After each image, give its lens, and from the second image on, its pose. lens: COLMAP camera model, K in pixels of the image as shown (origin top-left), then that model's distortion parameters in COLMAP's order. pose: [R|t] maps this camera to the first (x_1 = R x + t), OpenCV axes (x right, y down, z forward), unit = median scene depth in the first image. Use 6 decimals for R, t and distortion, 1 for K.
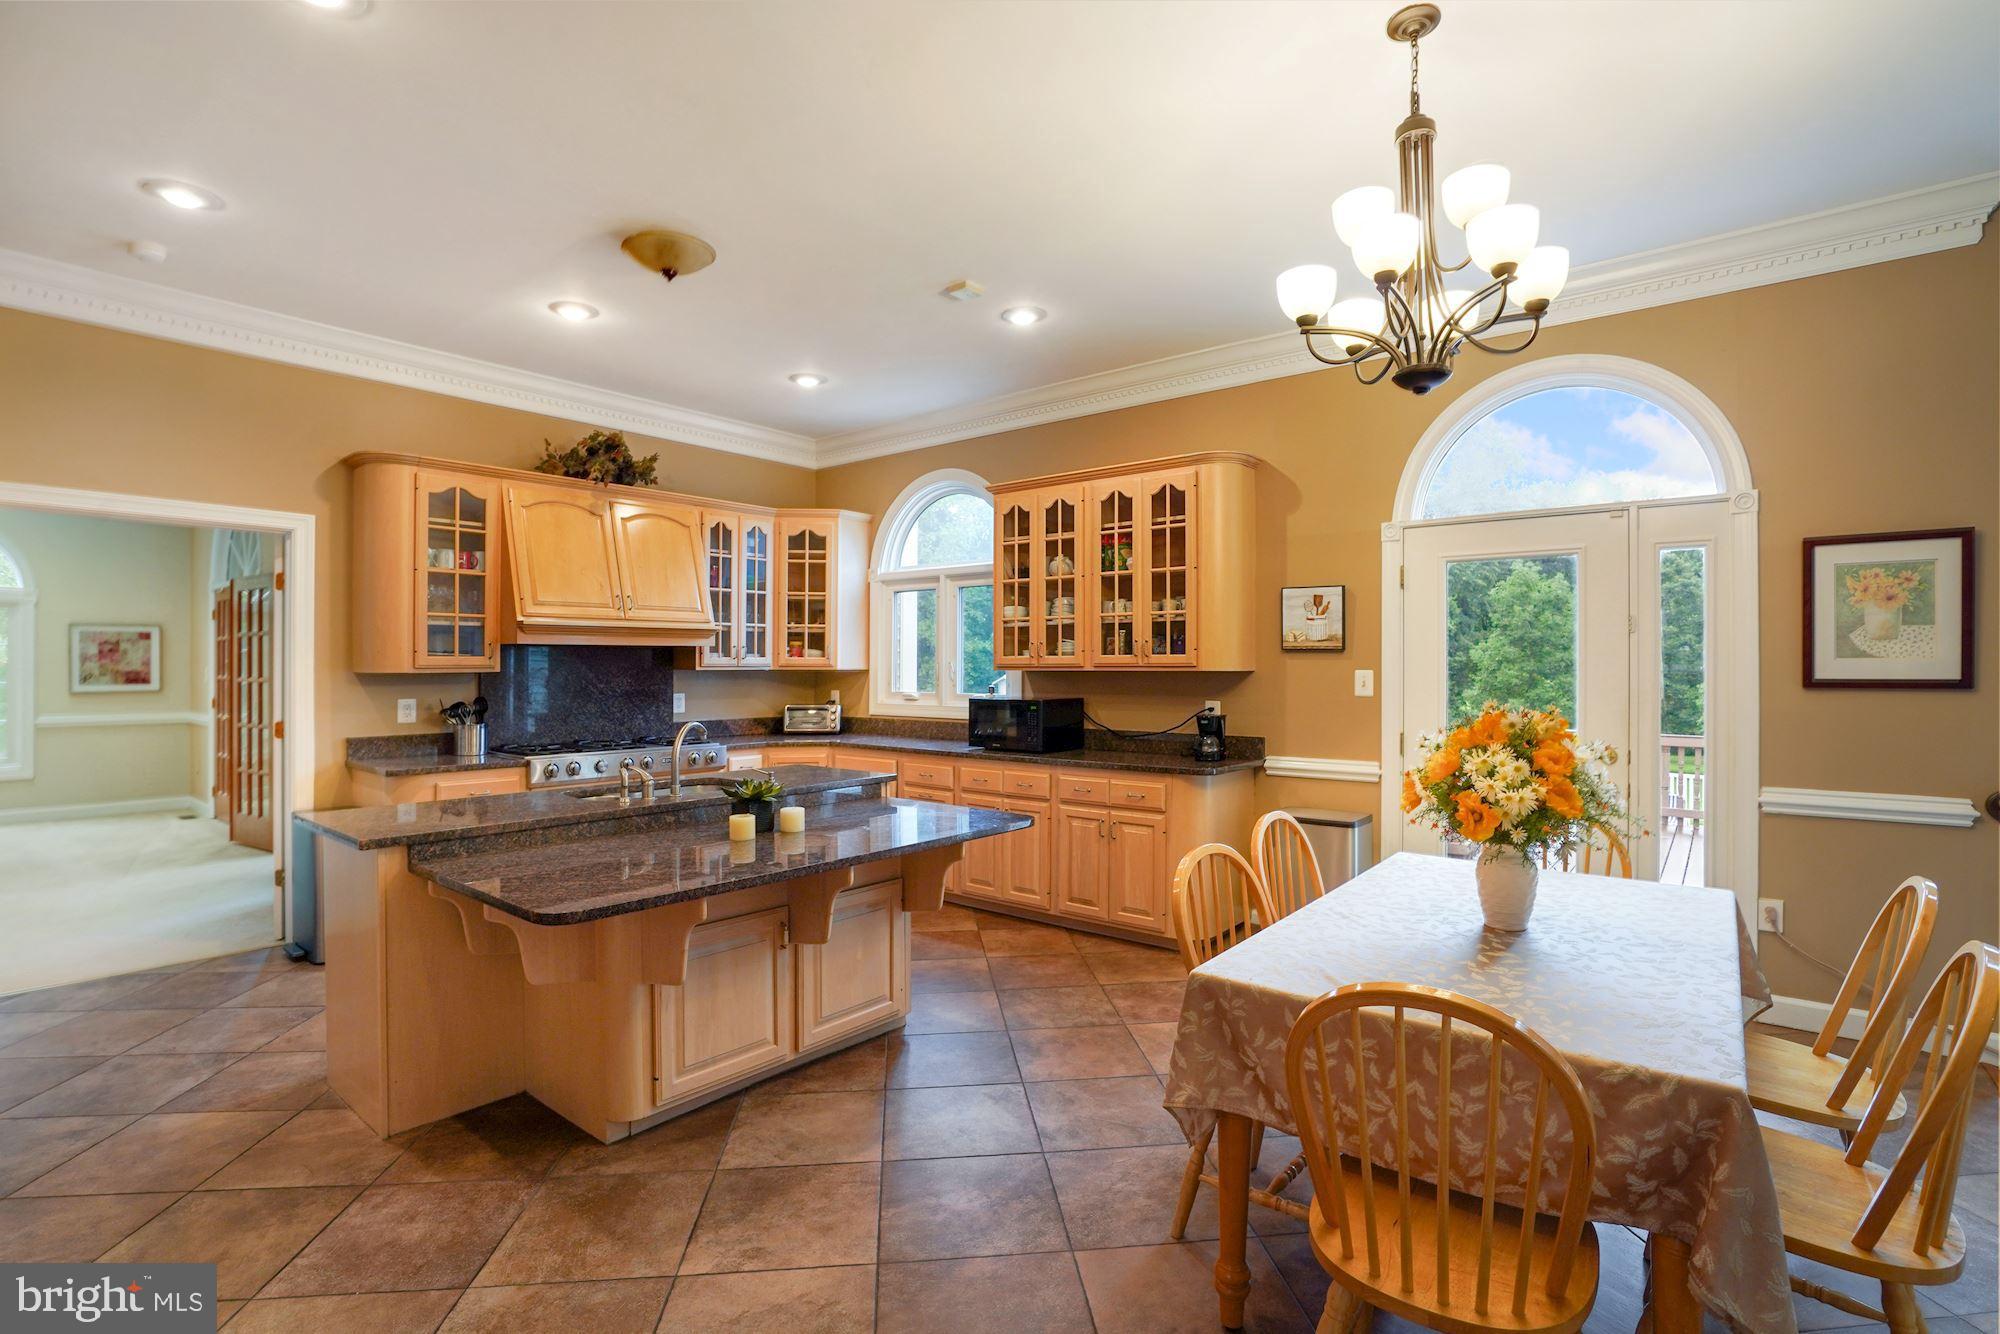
lens RADIAL K [[929.8, 0, 998.4], [0, 929.8, 669.6], [0, 0, 1]] dist [-0.038417, 0.012886]
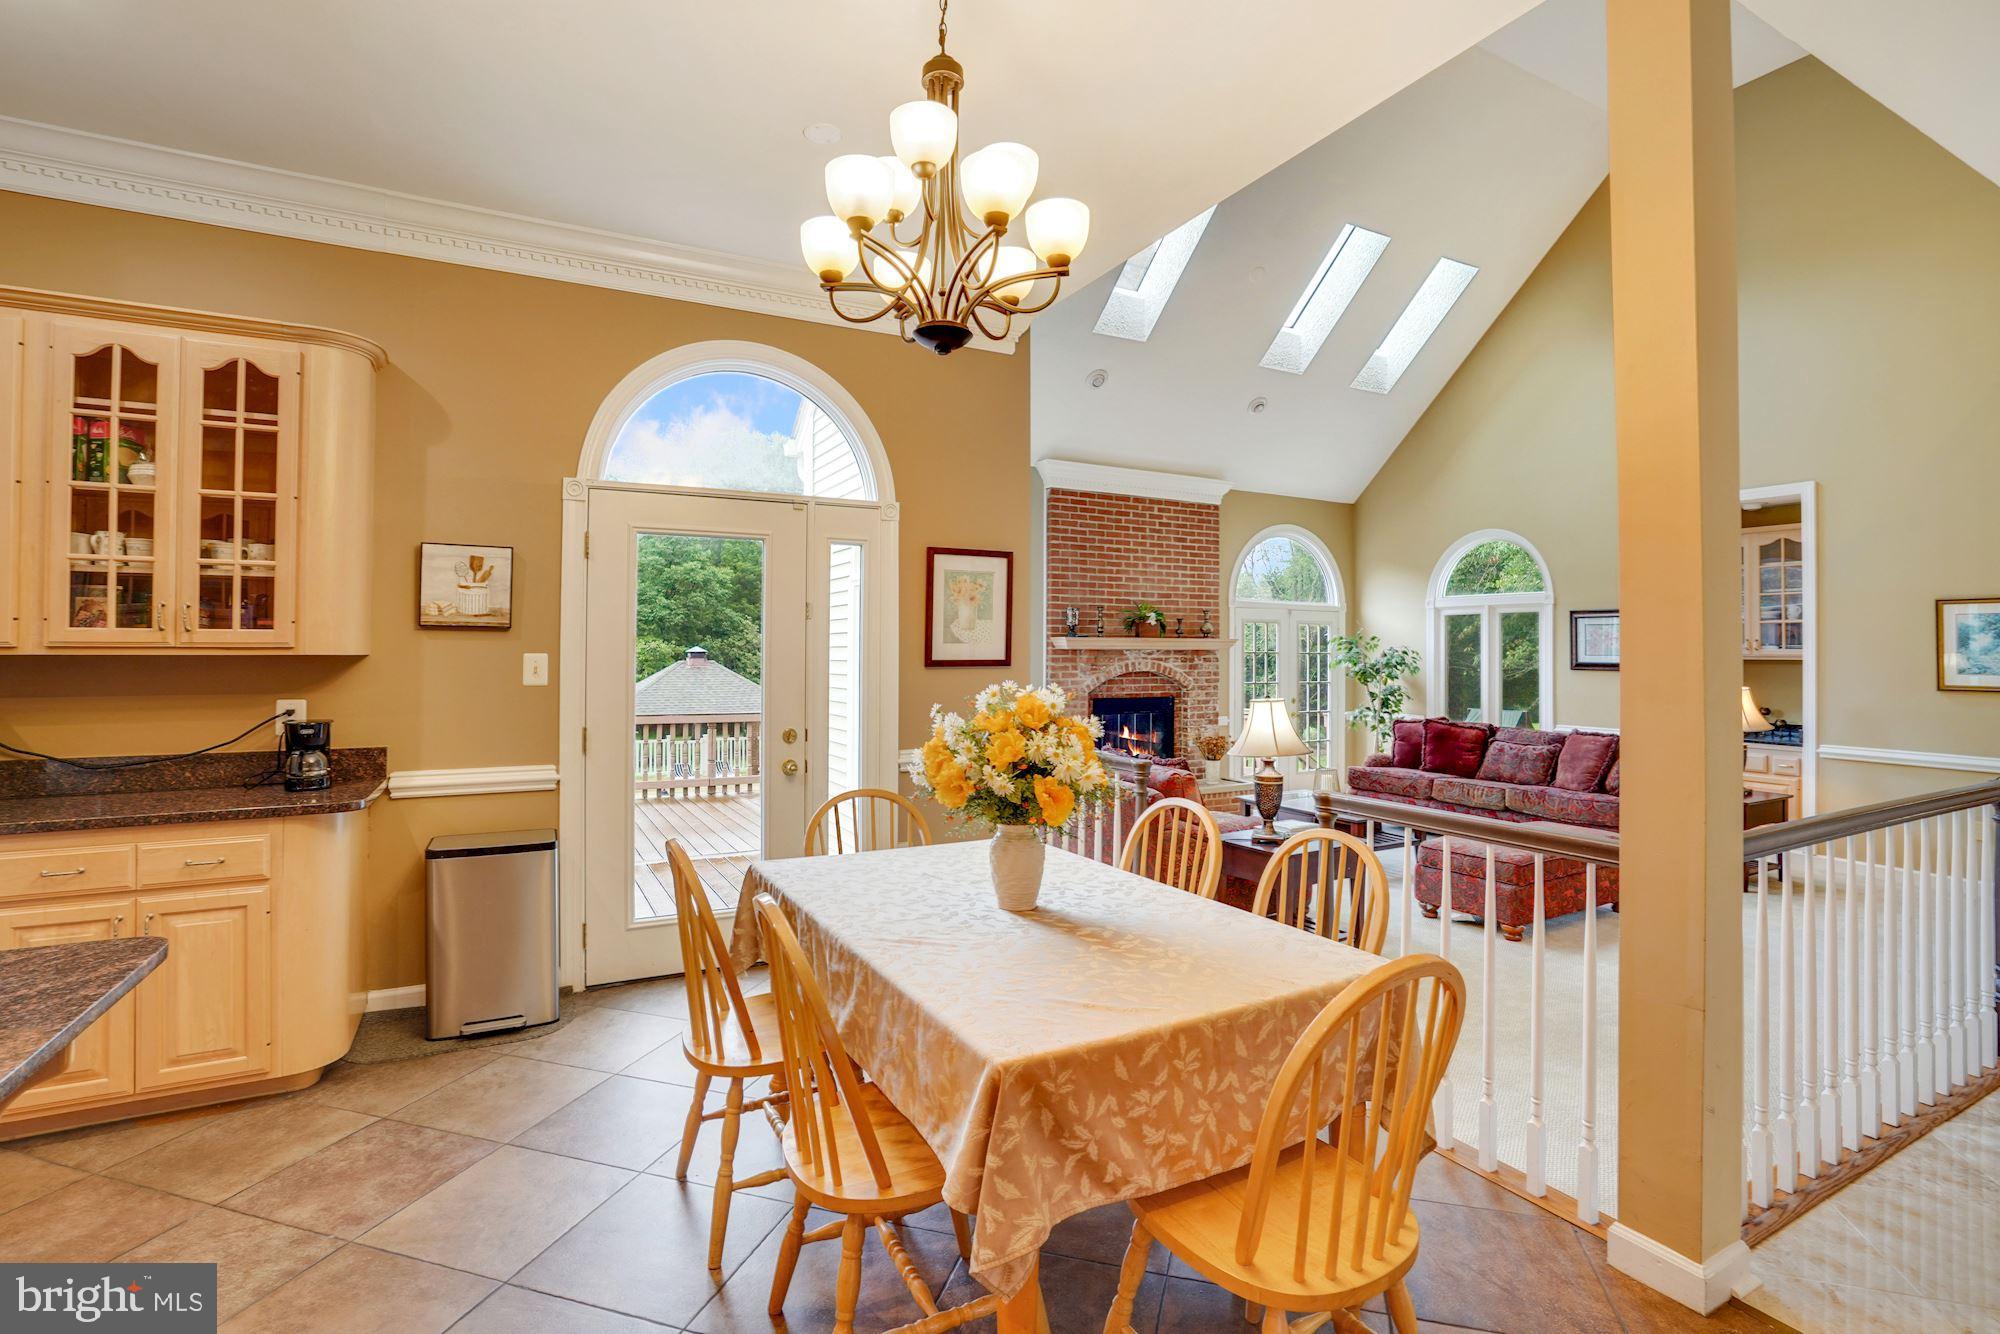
lens RADIAL K [[929.8, 0, 1012.4], [0, 929.8, 641.2], [0, 0, 1]] dist [-0.038417, 0.012886]
pose [[0.381563, 0.008583, 0.924303, -0.190257], [-0.001152, 0.999961, -0.008810, -0.003291], [-0.924342, 0.002297, 0.381558, 0.282365]]
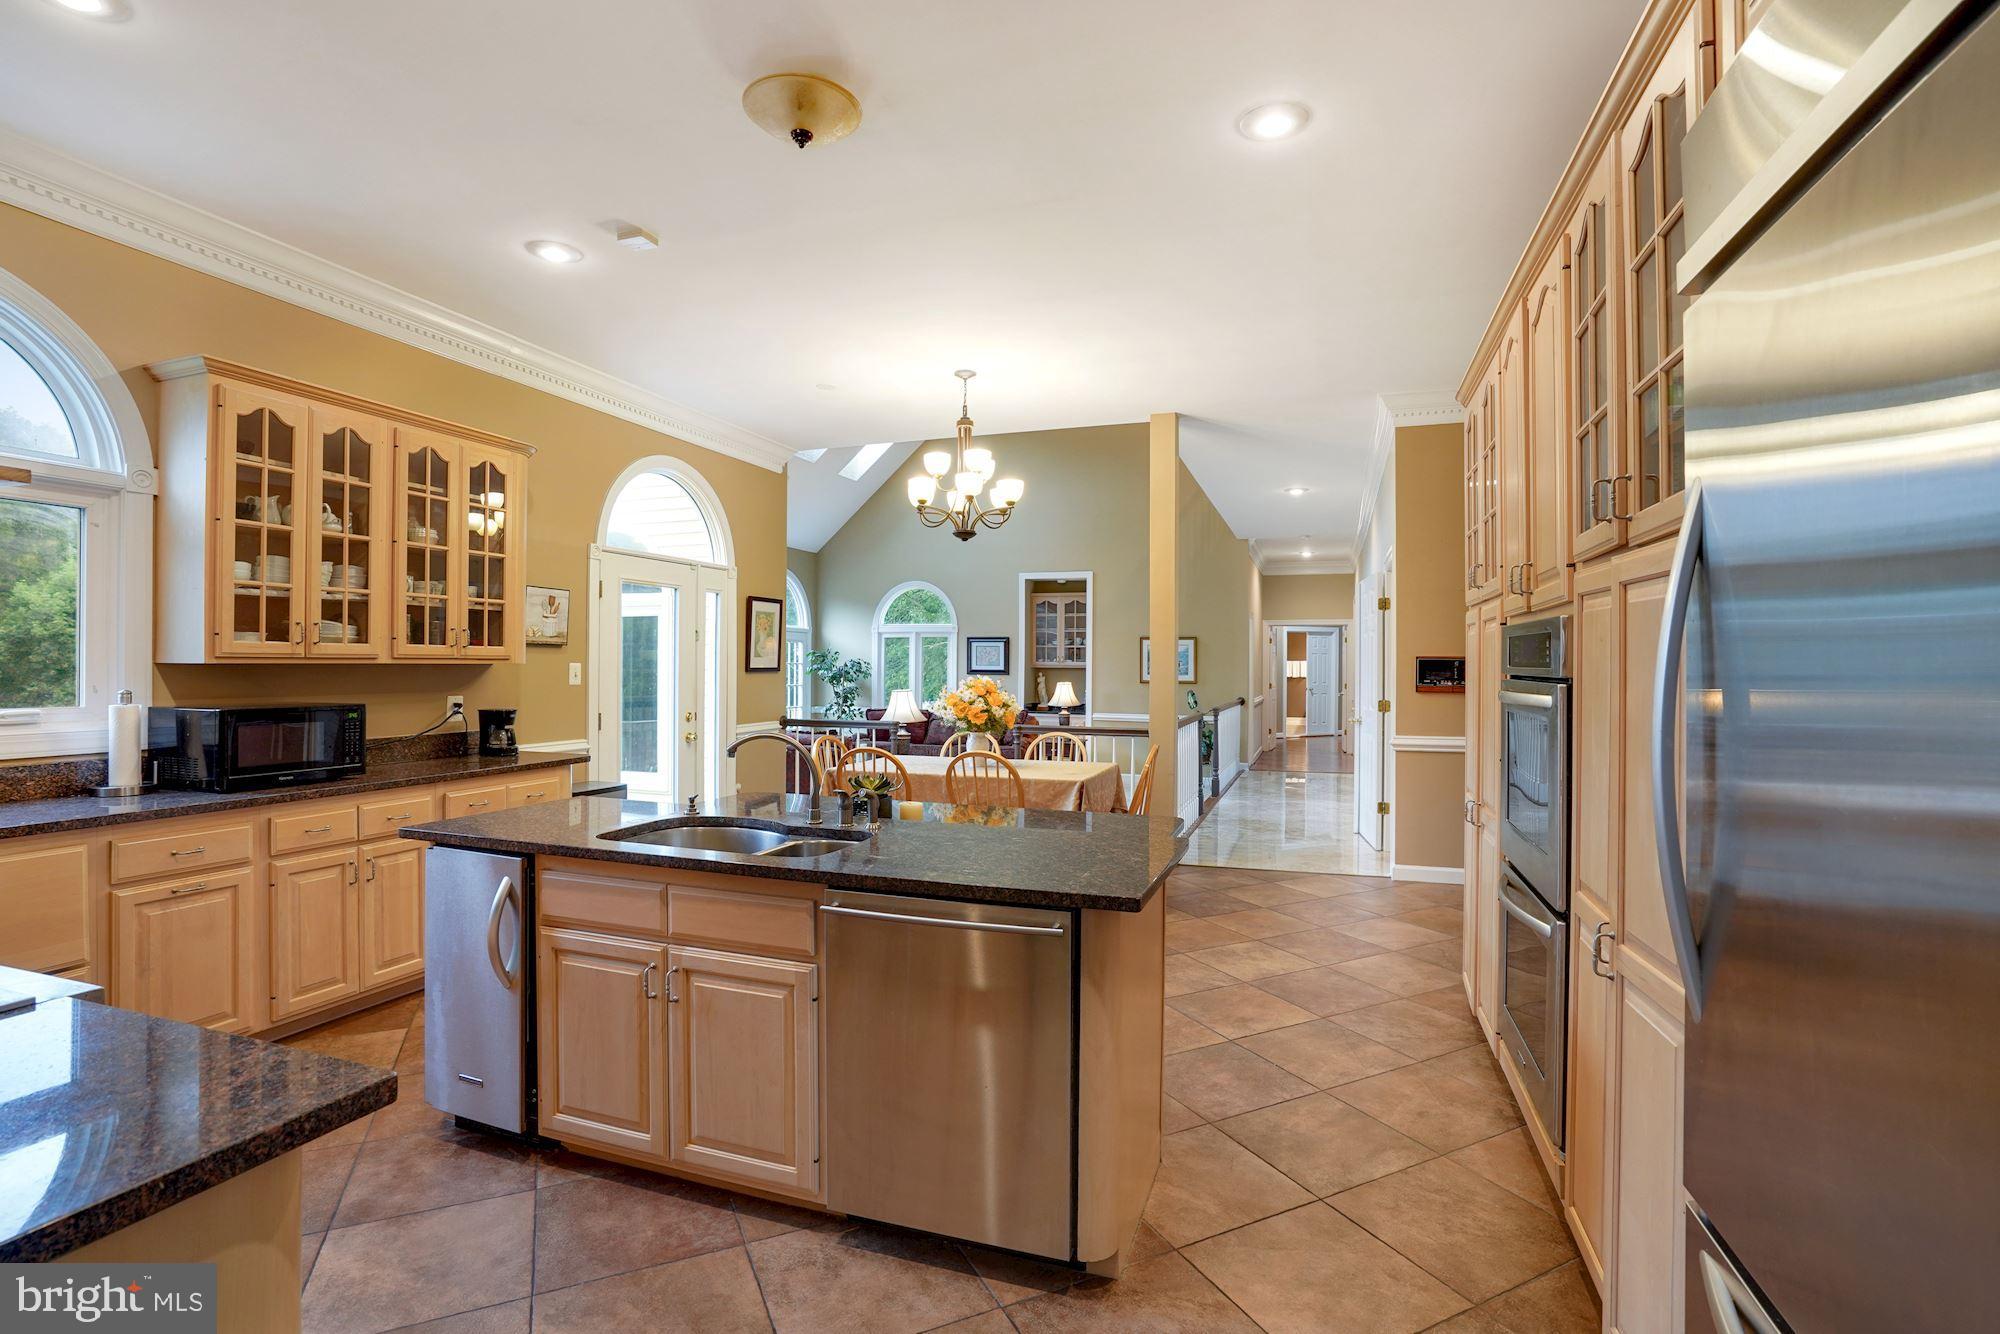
lens RADIAL K [[929.8, 0, 996.6], [0, 929.8, 657.4], [0, 0, 1]] dist [-0.038417, 0.012886]
pose [[-0.332026, 0.002394, 0.943267, -0.865272], [-0.006877, 0.999964, -0.004959, -0.004169], [-0.943245, -0.008134, -0.331998, 0.839210]]
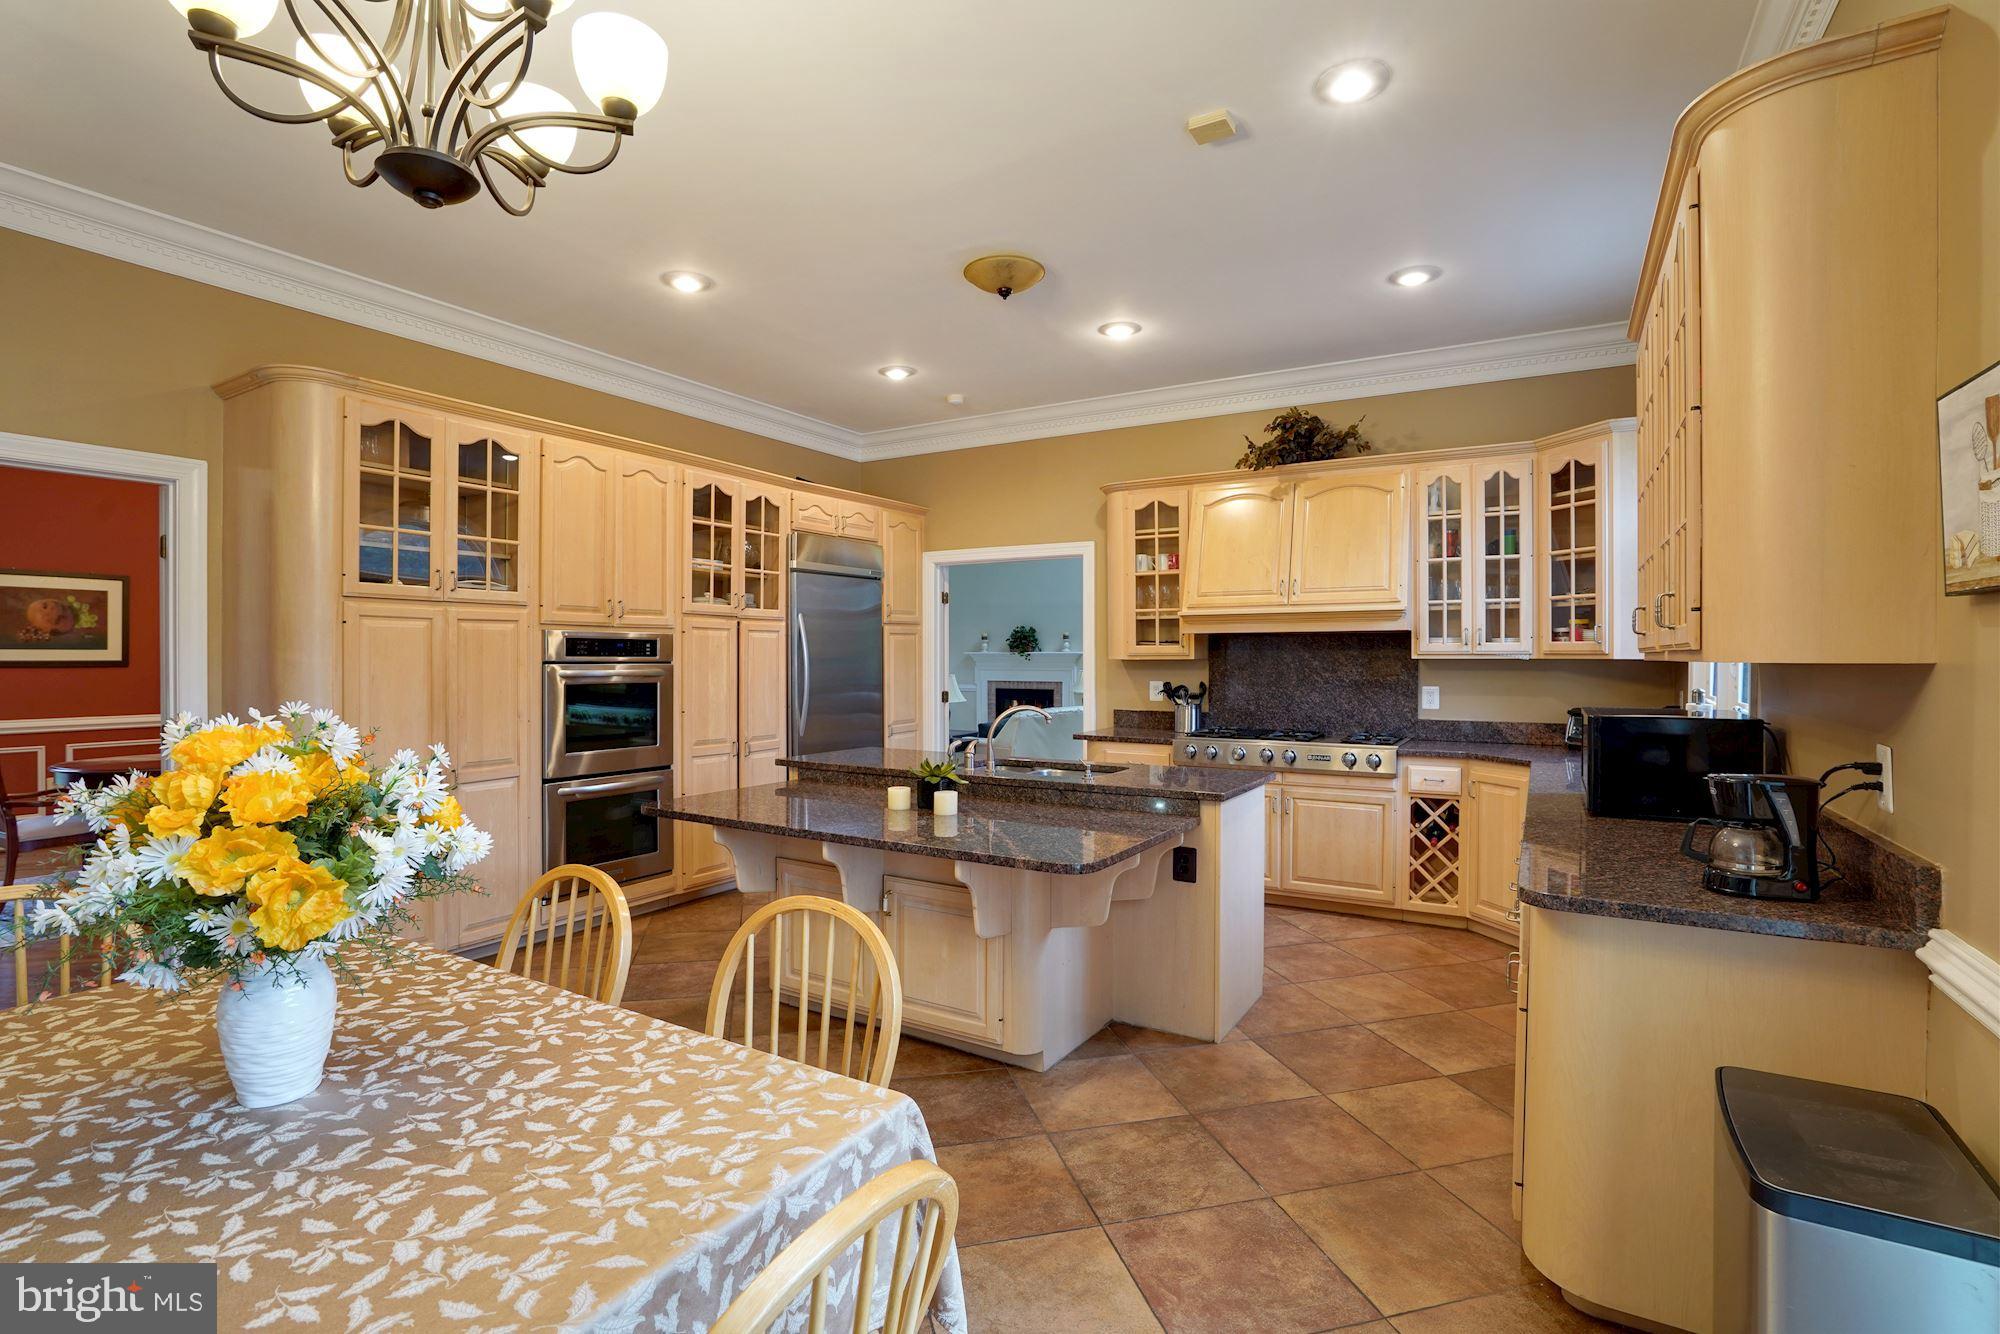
lens RADIAL K [[929.8, 0, 1009.4], [0, 929.8, 656.5], [0, 0, 1]] dist [-0.038417, 0.012886]
pose [[0.159772, 0.002593, -0.987151, 0.561882], [-0.003513, 0.999992, 0.002058, -0.002076], [0.987148, 0.003139, 0.159780, 0.635589]]
